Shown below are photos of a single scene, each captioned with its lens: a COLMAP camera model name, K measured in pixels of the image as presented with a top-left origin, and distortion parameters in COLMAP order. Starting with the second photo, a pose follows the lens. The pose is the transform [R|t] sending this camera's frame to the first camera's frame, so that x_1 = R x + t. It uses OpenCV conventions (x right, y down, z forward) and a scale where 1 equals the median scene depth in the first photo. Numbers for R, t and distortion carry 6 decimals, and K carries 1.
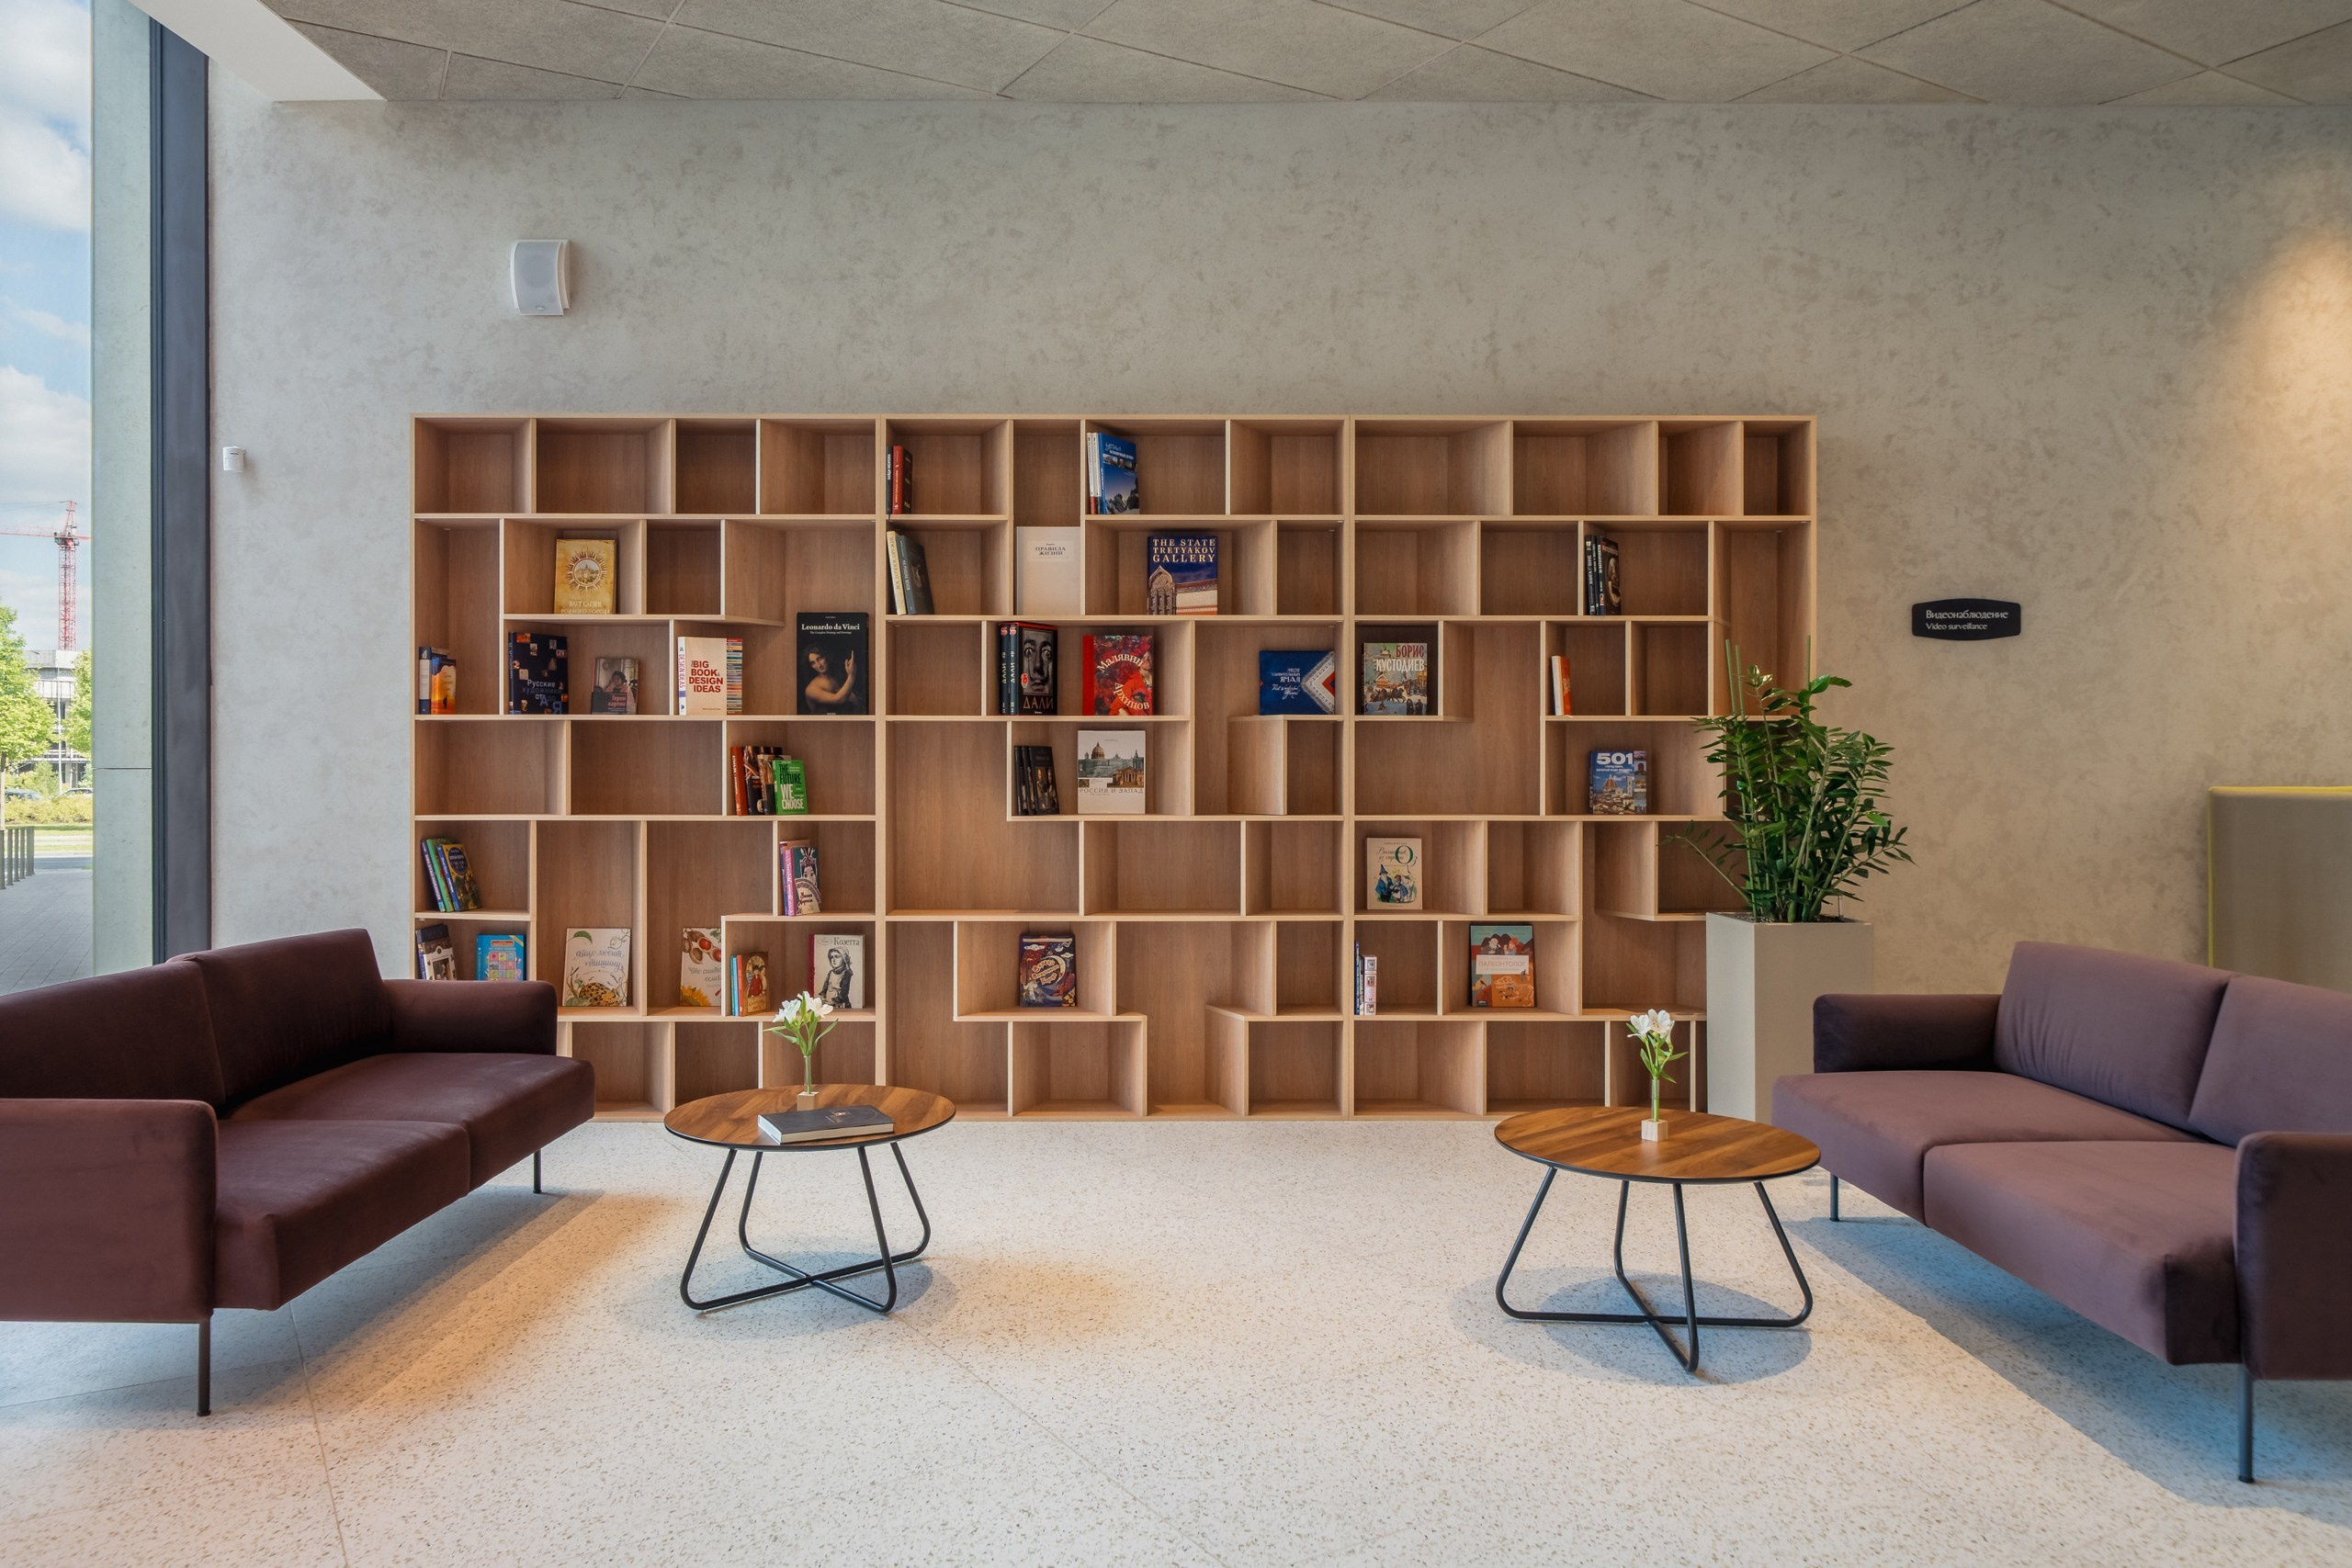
lens RADIAL K [[1463.3, 0, 1176.0], [0, 1463.3, 784.0], [0, 0, 1]] dist [-0.008053, 0.000560]
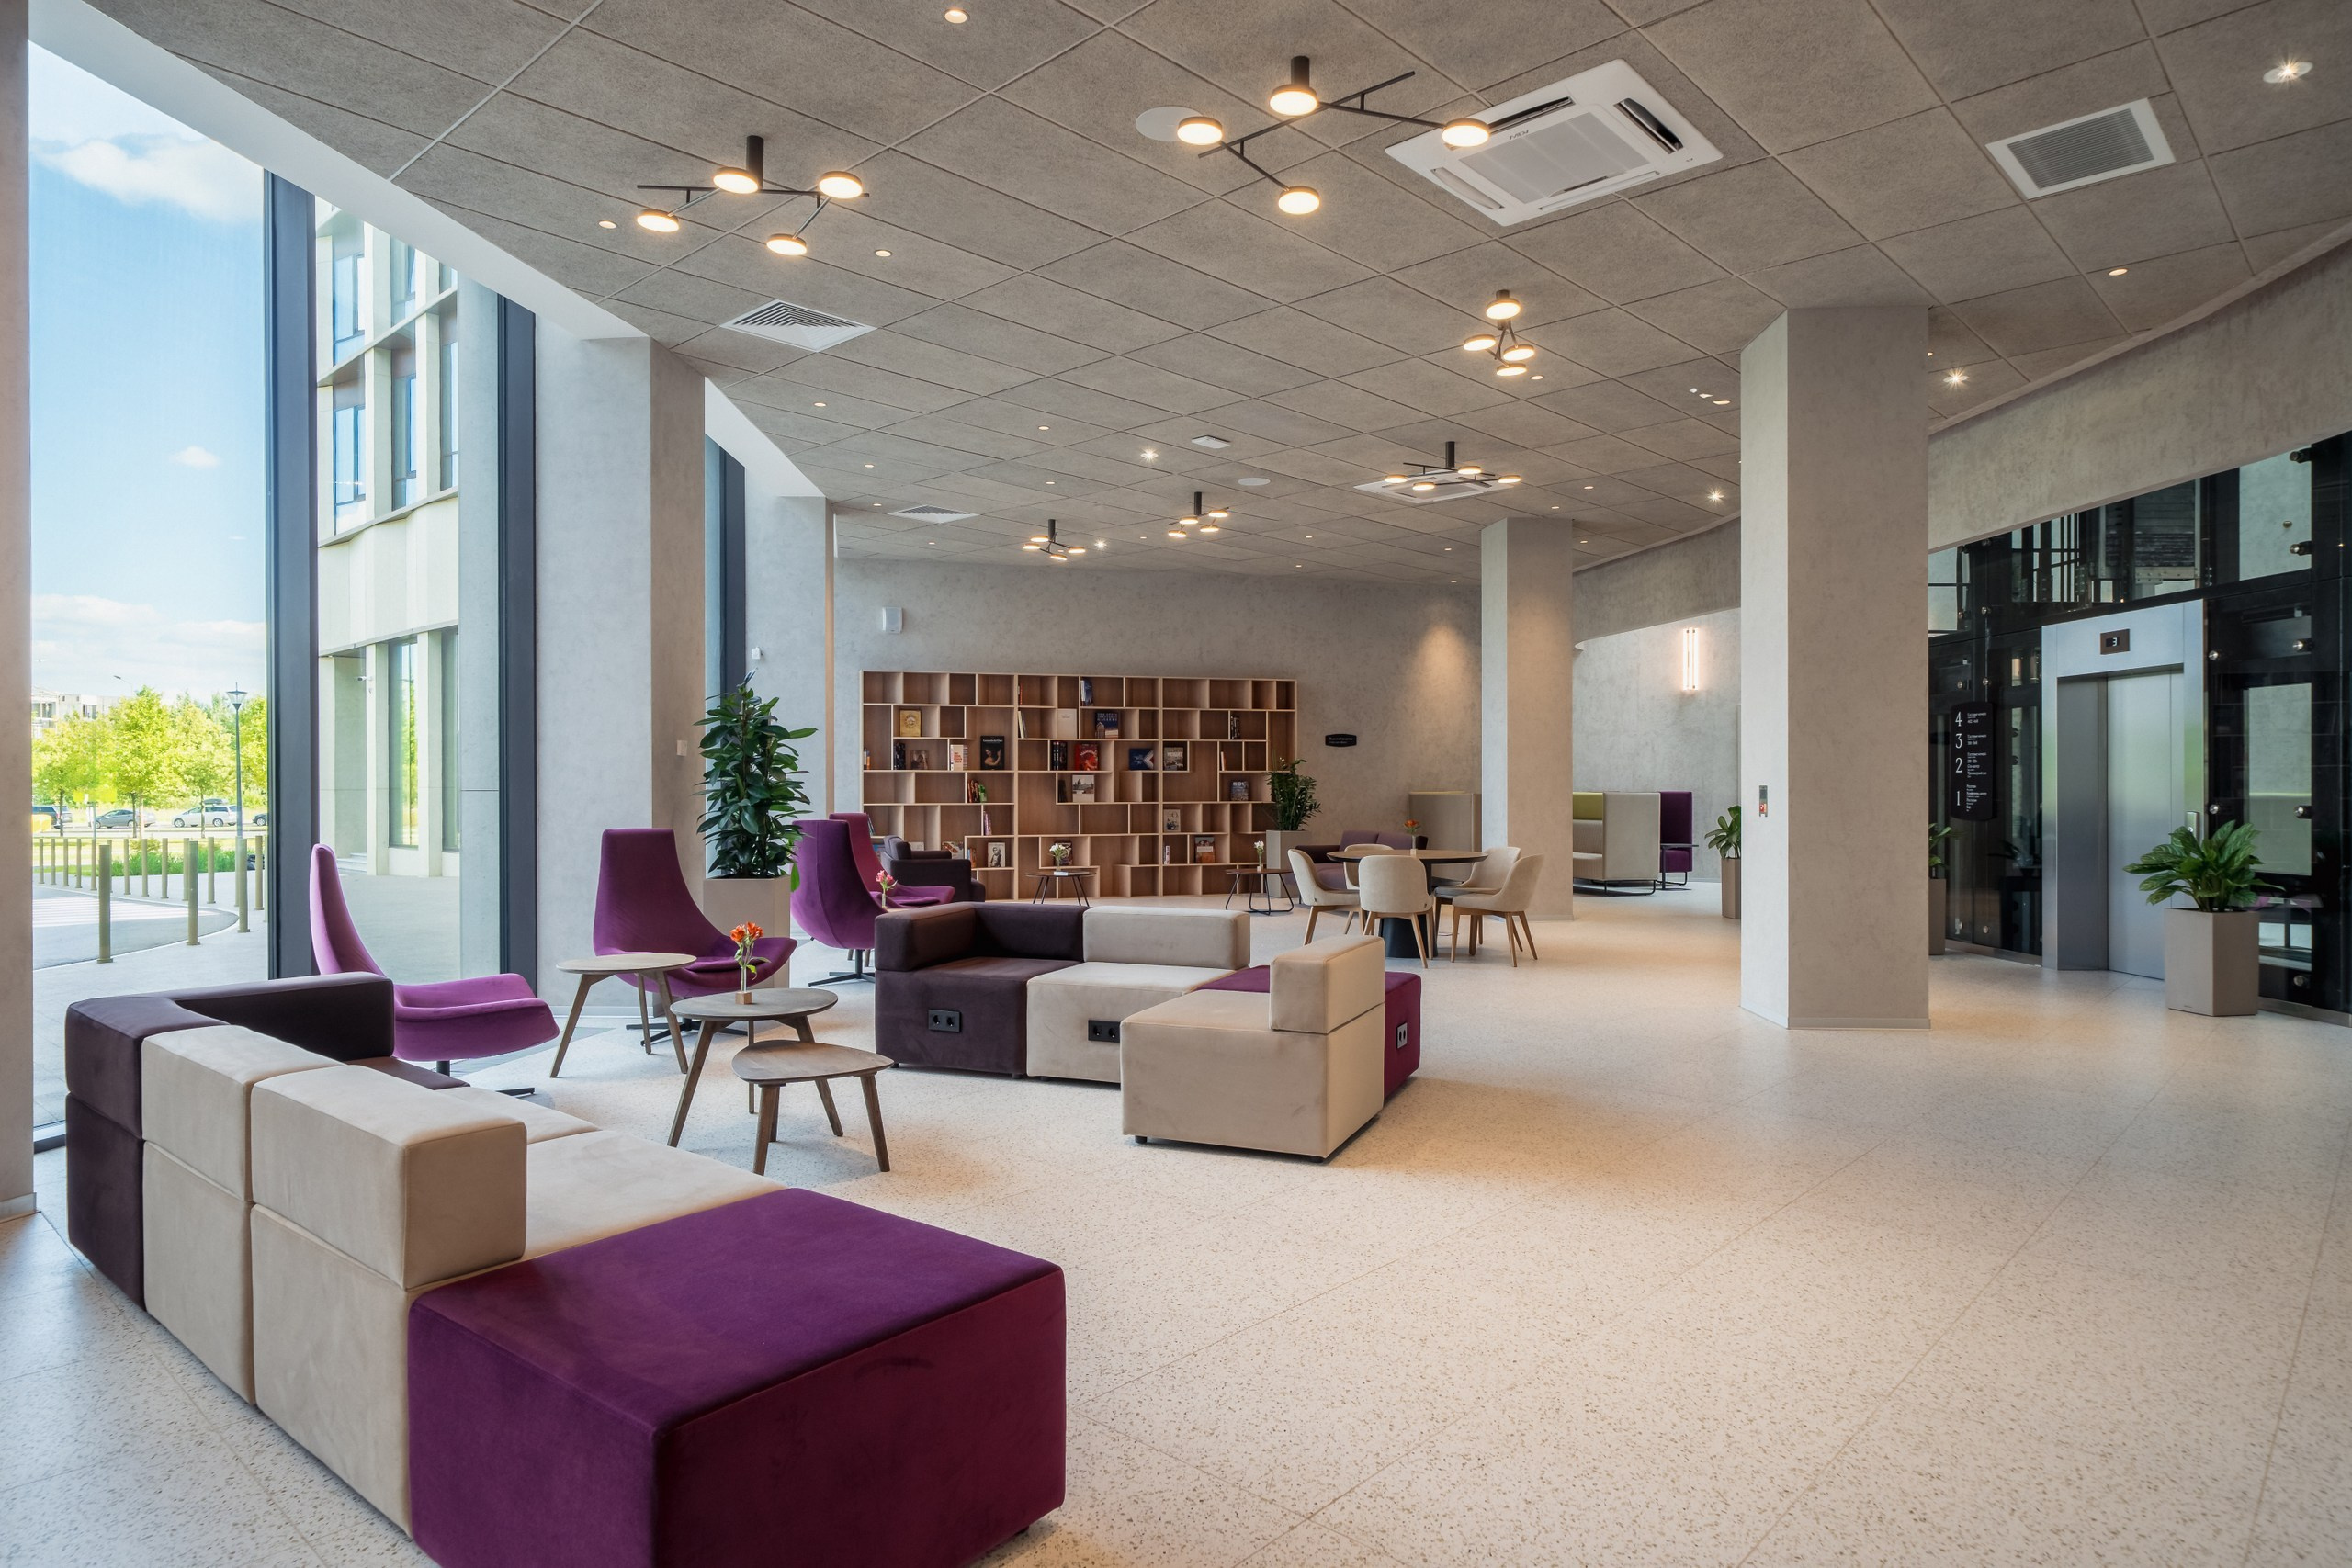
lens RADIAL K [[1348.4, 0, 1176.0], [0, 1348.4, 784.0], [0, 0, 1]] dist [0.000467, 0.000040]
pose [[0.956143, -0.002661, 0.292887, -0.707879], [0.005501, 0.999945, -0.008875, 0.008778], [-0.292847, 0.010097, 0.956106, -1.811132]]
